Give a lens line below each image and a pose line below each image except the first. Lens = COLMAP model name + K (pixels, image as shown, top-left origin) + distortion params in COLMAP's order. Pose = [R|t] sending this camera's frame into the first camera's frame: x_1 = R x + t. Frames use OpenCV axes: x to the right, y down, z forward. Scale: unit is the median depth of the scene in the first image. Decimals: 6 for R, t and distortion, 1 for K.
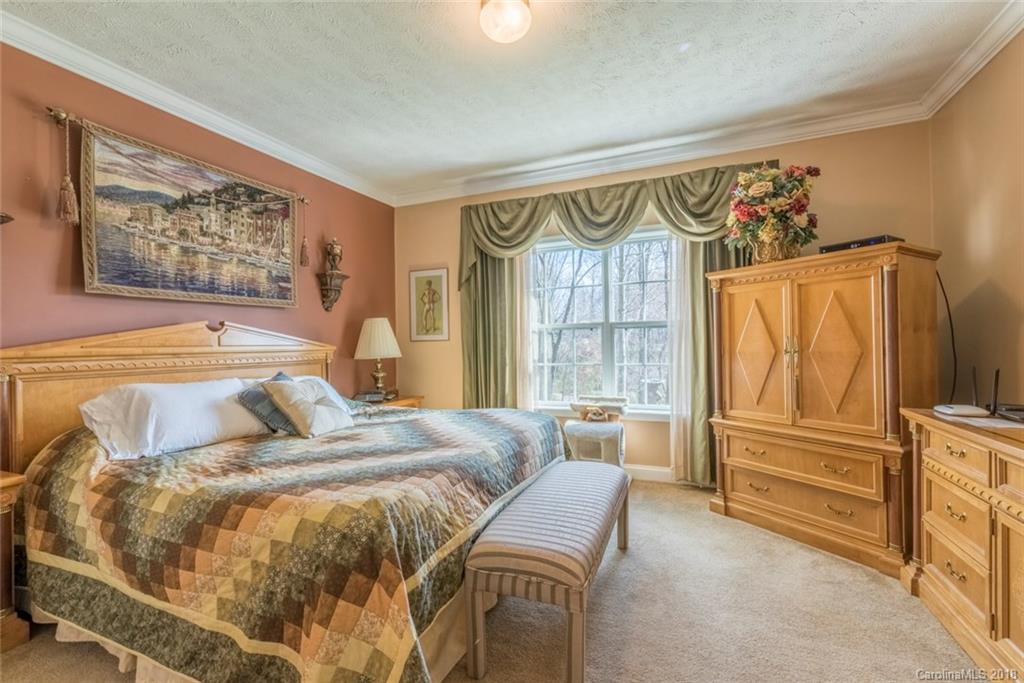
lens RADIAL K [[443.7, 0, 513.0], [0, 443.7, 341.8], [0, 0, 1]] dist [-0.000455, -0.000175]
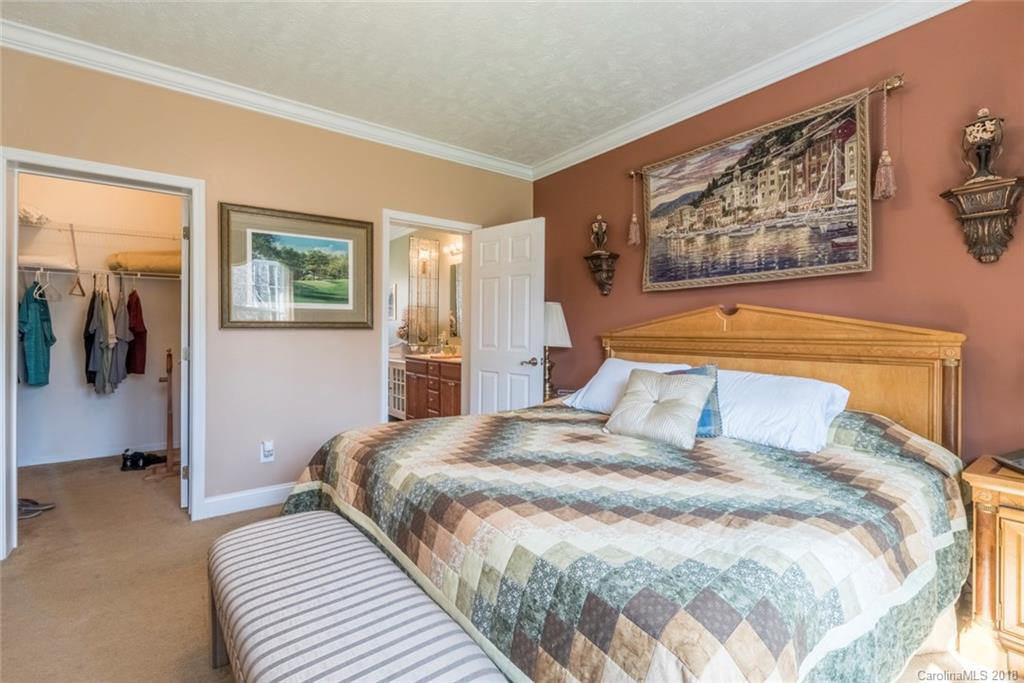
lens RADIAL K [[438.6, 0, 515.9], [0, 438.6, 332.8], [0, 0, 1]] dist [0.000965, -0.000116]
pose [[-0.479638, 0.016270, -0.877315, 0.336055], [0.008187, 0.999868, 0.014067, -0.003160], [0.877428, -0.000435, -0.479708, 0.997461]]
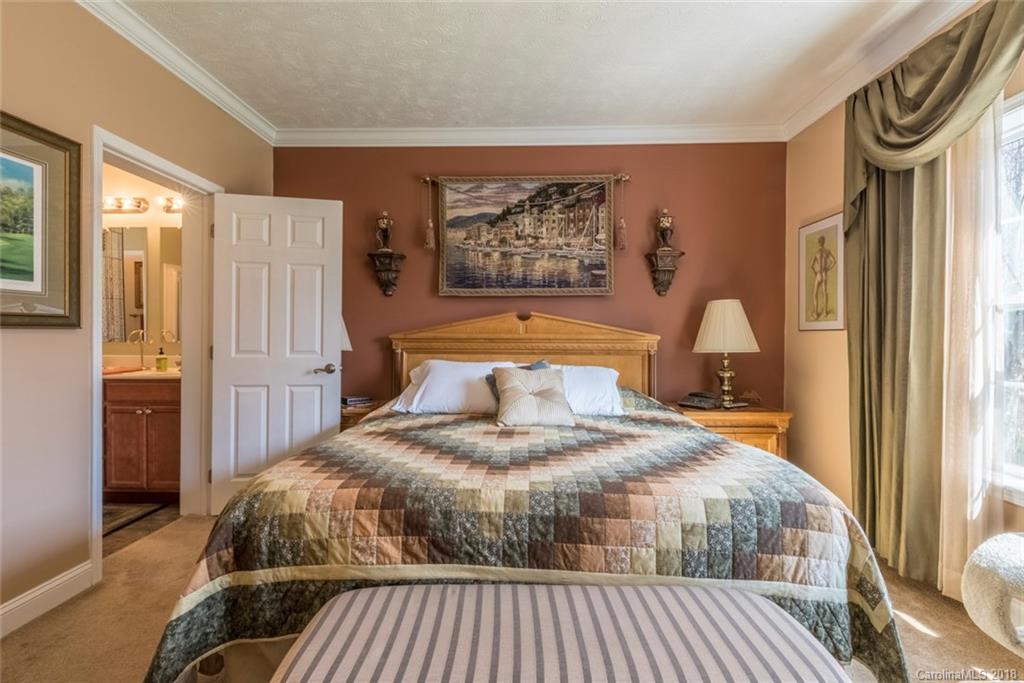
lens RADIAL K [[449.2, 0, 505.4], [0, 449.2, 338.7], [0, 0, 1]] dist [-0.000773, -0.000047]
pose [[0.368570, 0.023257, -0.929309, 0.378441], [-0.006189, 0.999726, 0.022564, -0.002783], [0.929579, -0.002565, 0.368613, 0.499081]]
